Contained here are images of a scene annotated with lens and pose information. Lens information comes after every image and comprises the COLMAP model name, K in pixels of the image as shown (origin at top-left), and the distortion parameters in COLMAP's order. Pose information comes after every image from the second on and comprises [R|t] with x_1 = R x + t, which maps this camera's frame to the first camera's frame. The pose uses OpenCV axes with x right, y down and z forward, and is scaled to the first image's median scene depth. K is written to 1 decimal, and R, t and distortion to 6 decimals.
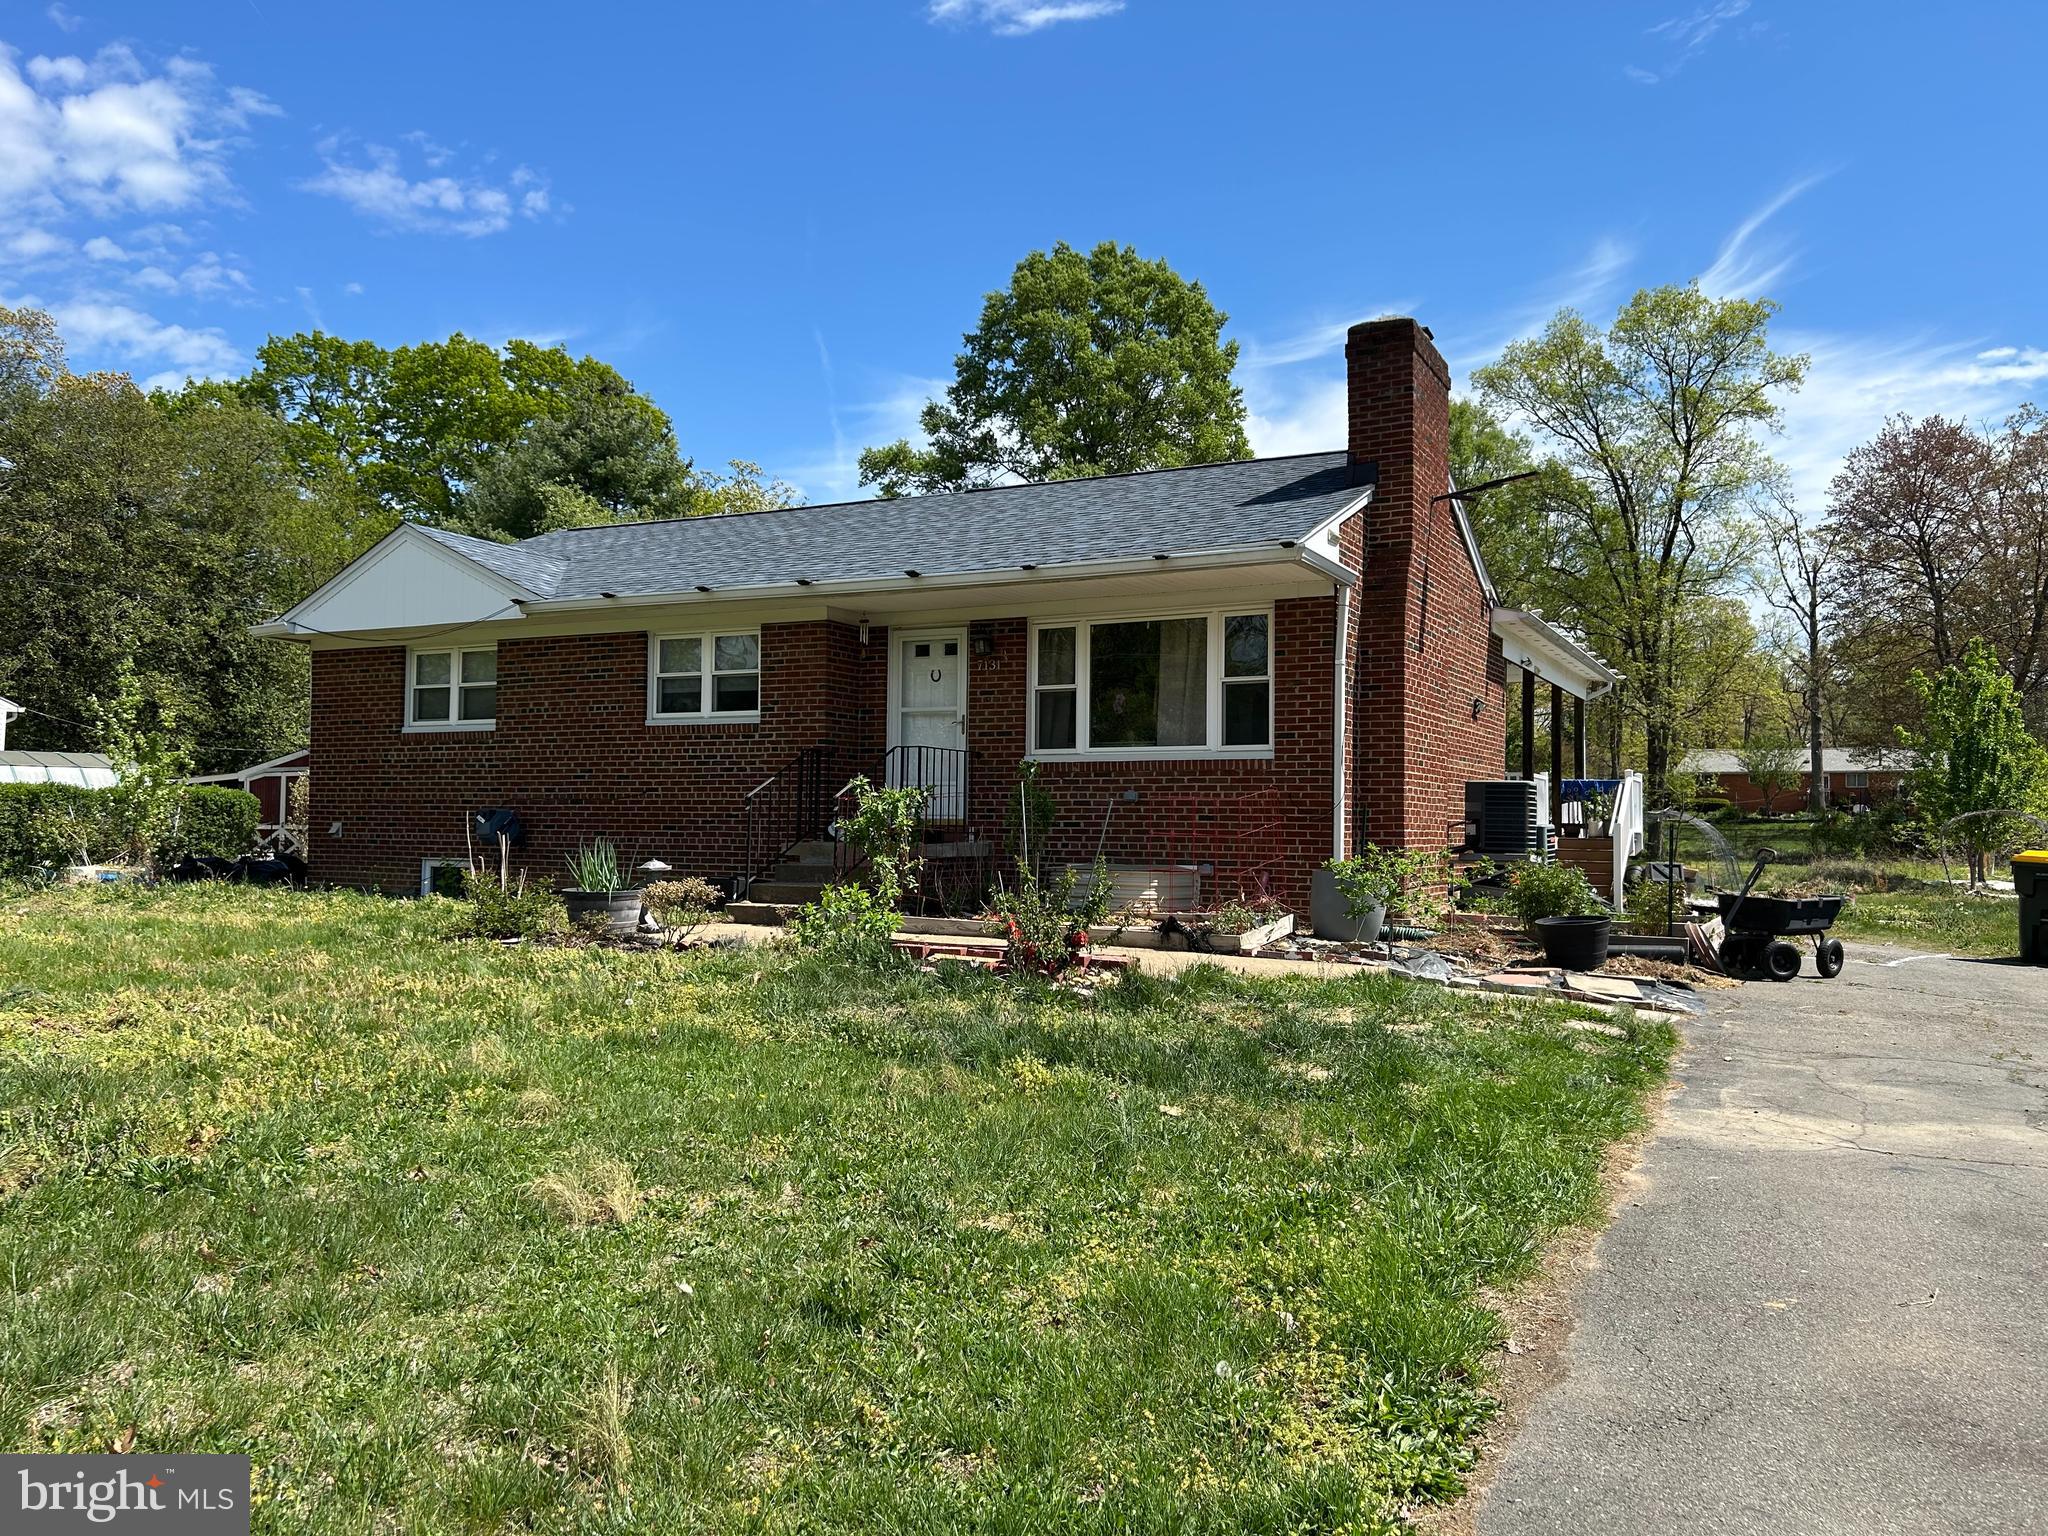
lens RADIAL K [[1531.4, 0, 1024.8], [0, 1531.4, 767.5], [0, 0, 1]] dist [0.058256, -0.062951]
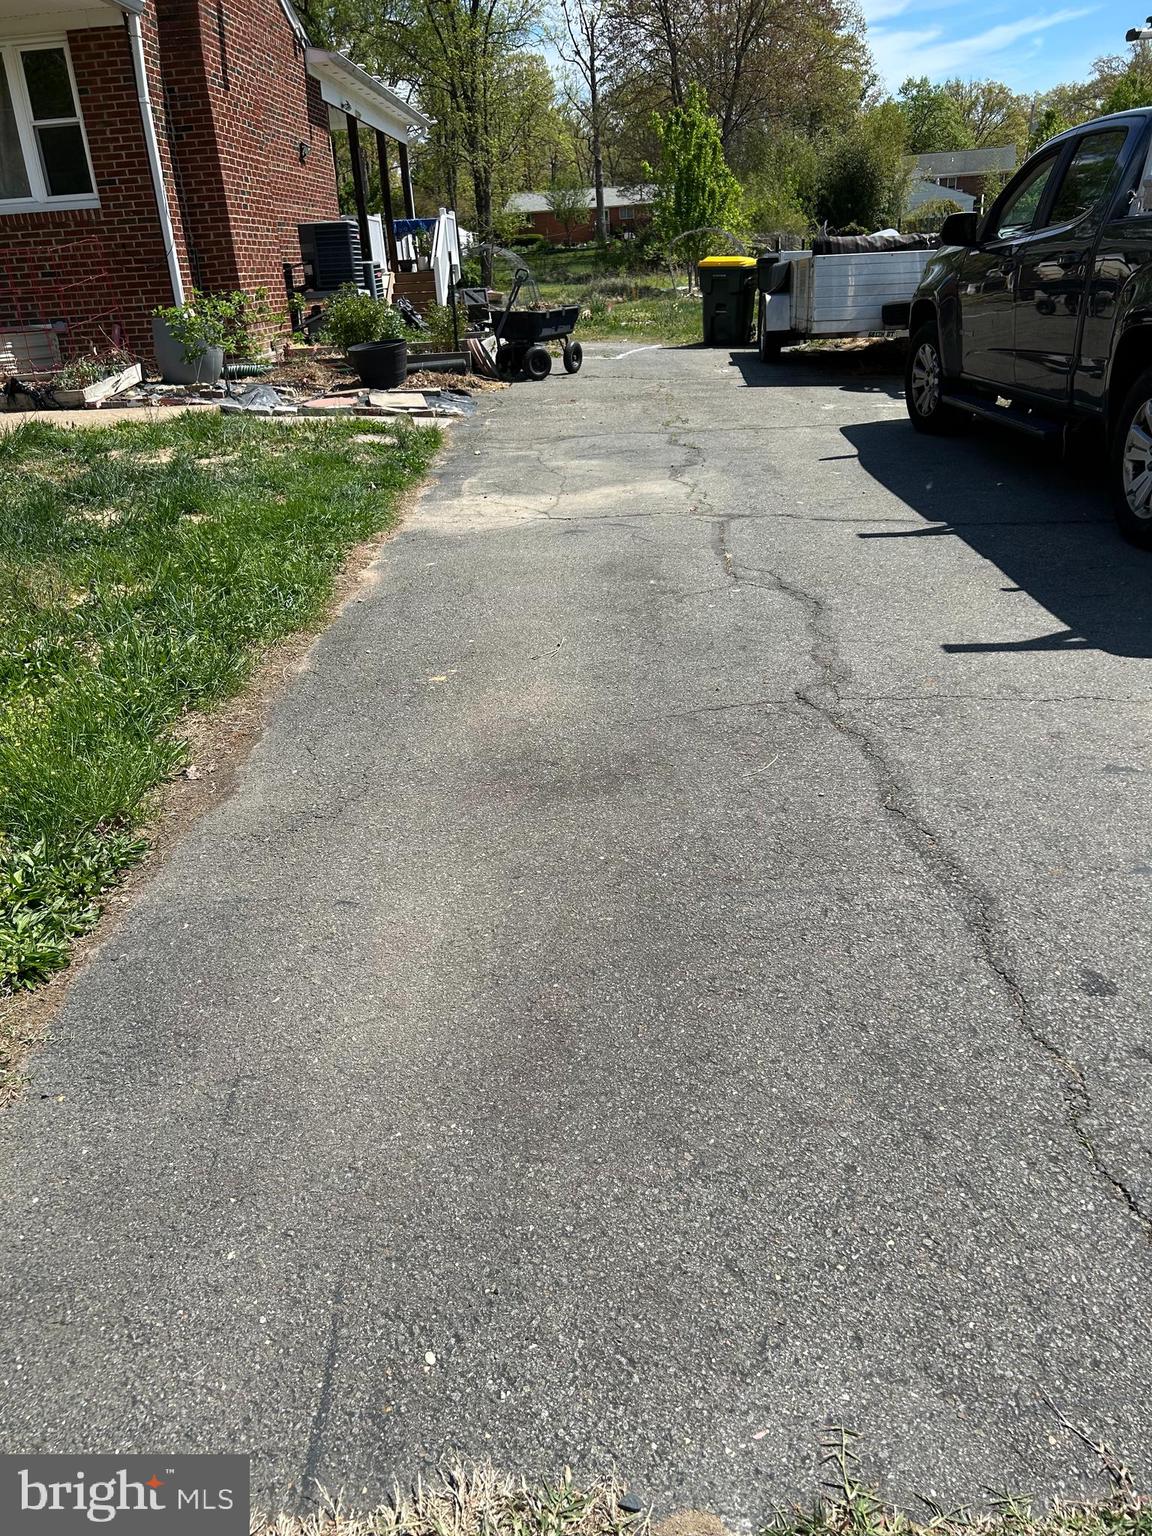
lens RADIAL K [[1148.5, 0, 590.7], [0, 1148.5, 756.2], [0, 0, 1]] dist [0.058256, -0.062951]
pose [[0.897342, -0.229801, 0.376788, 0.077727], [0.052288, 0.903087, 0.426263, 0.011174], [-0.438228, -0.362802, 0.822393, 0.067184]]
